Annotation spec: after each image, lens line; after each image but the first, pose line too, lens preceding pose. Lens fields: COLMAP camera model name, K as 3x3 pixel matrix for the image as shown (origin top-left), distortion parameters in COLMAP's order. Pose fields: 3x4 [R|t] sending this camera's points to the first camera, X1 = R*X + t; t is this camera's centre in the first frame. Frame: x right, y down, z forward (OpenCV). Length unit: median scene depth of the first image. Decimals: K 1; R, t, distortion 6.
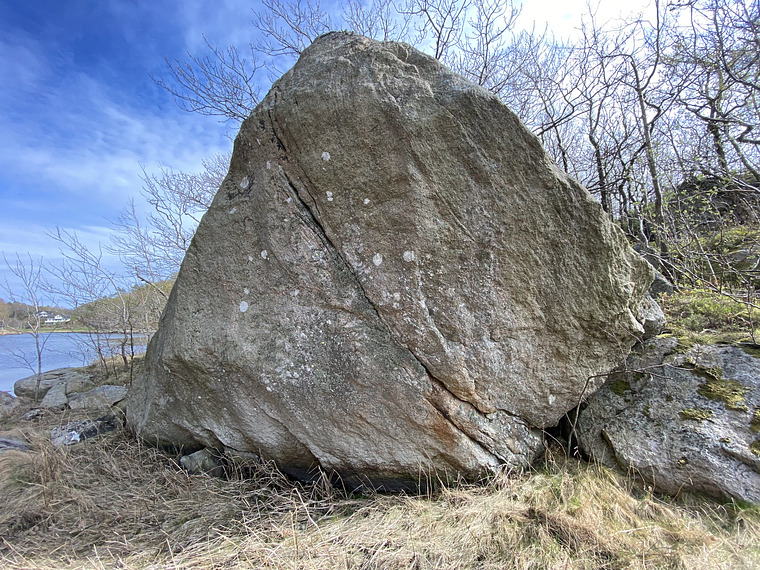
lens RADIAL K [[305.3, 0, 377.5], [0, 305.3, 287.7], [0, 0, 1]] dist [0.015137, -0.000934]
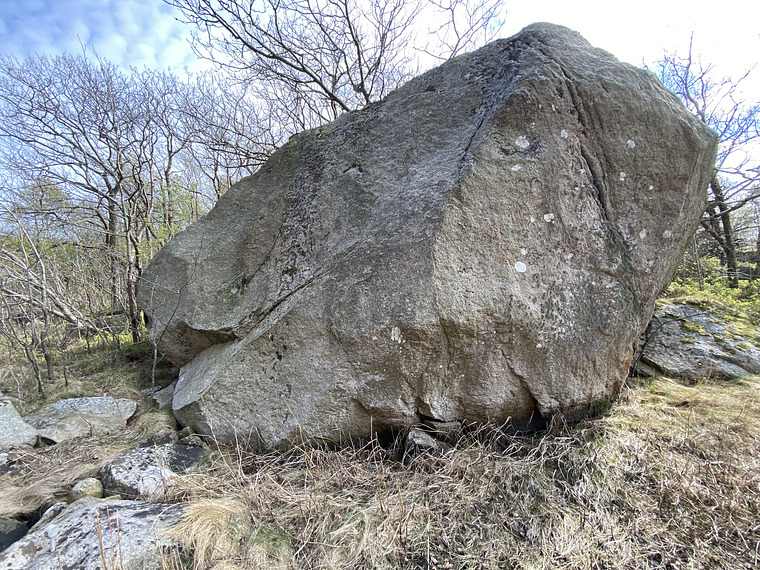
lens RADIAL K [[305.3, 0, 377.4], [0, 305.3, 284.0], [0, 0, 1]] dist [0.015137, -0.000934]
pose [[0.849749, 0.031152, 0.526266, -1.475990], [-0.042922, 0.999027, 0.010169, 0.138998], [-0.525437, -0.031229, 0.850259, 0.426015]]
